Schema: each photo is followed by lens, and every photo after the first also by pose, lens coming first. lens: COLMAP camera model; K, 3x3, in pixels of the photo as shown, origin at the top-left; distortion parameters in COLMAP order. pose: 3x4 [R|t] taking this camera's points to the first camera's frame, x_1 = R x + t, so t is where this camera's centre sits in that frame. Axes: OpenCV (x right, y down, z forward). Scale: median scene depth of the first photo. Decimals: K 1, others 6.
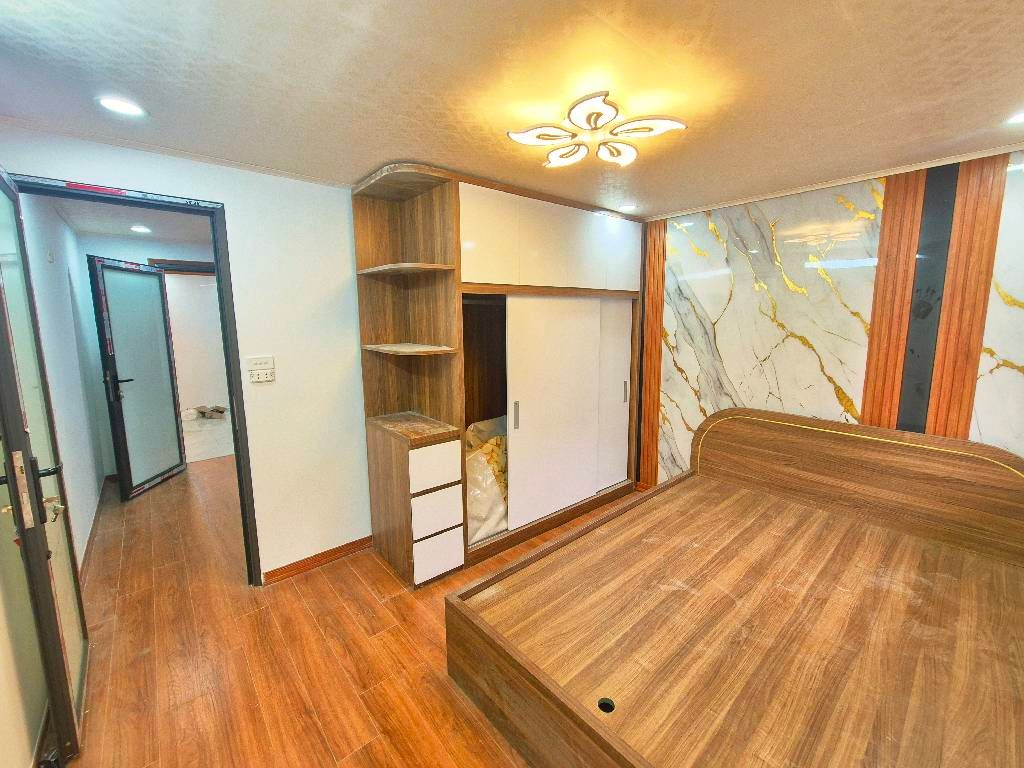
lens RADIAL K [[415.1, 0, 514.4], [0, 415.1, 376.6], [0, 0, 1]] dist [-0.001146, 0.000314]
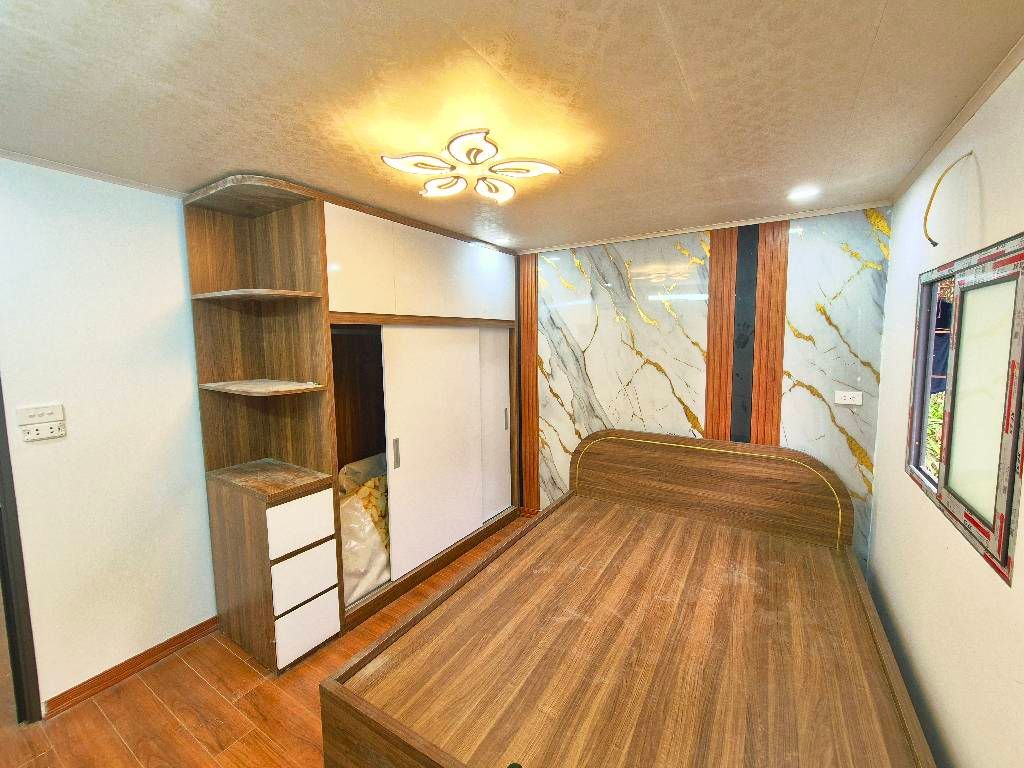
lens RADIAL K [[416.0, 0, 512.5], [0, 416.0, 379.7], [0, 0, 1]] dist [0.000920, 0.000092]
pose [[0.956620, -0.030458, 0.289742, -0.013764], [0.044624, 0.998103, -0.042409, -0.023787], [-0.287901, 0.053499, 0.956165, 0.033573]]
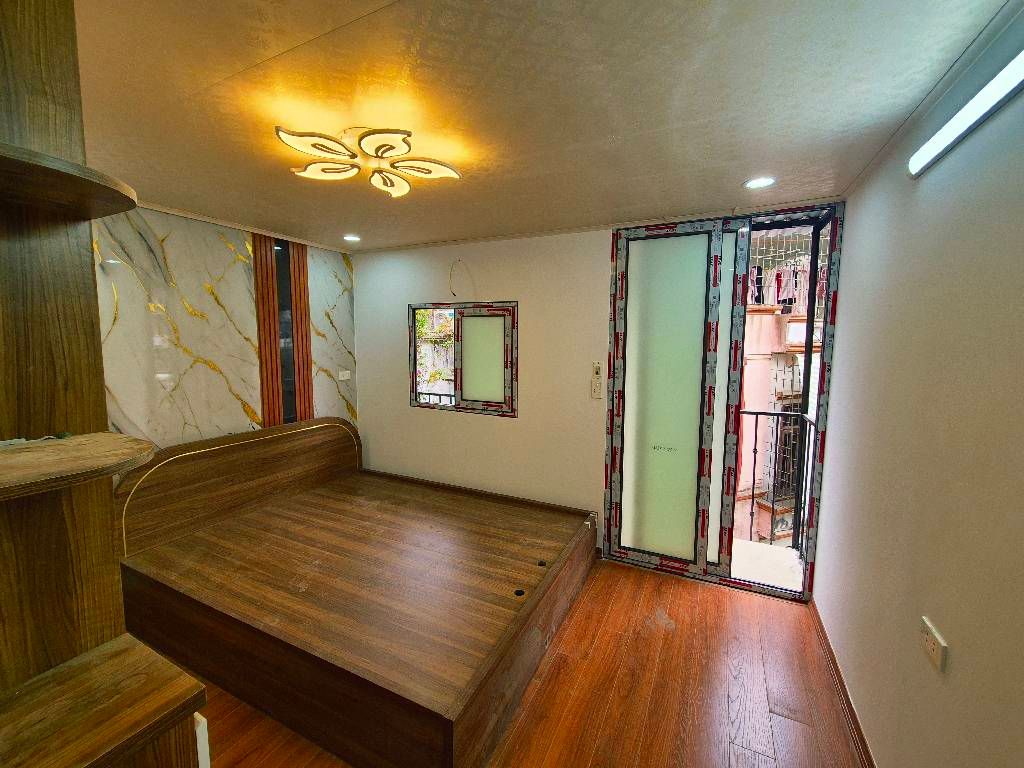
lens RADIAL K [[420.6, 0, 512.9], [0, 420.6, 381.2], [0, 0, 1]] dist [-0.000352, 0.000059]
pose [[-0.383373, -0.089334, 0.919263, -0.617066], [0.125636, 0.981015, 0.147730, -0.118886], [-0.915009, 0.172129, -0.364871, 0.786677]]
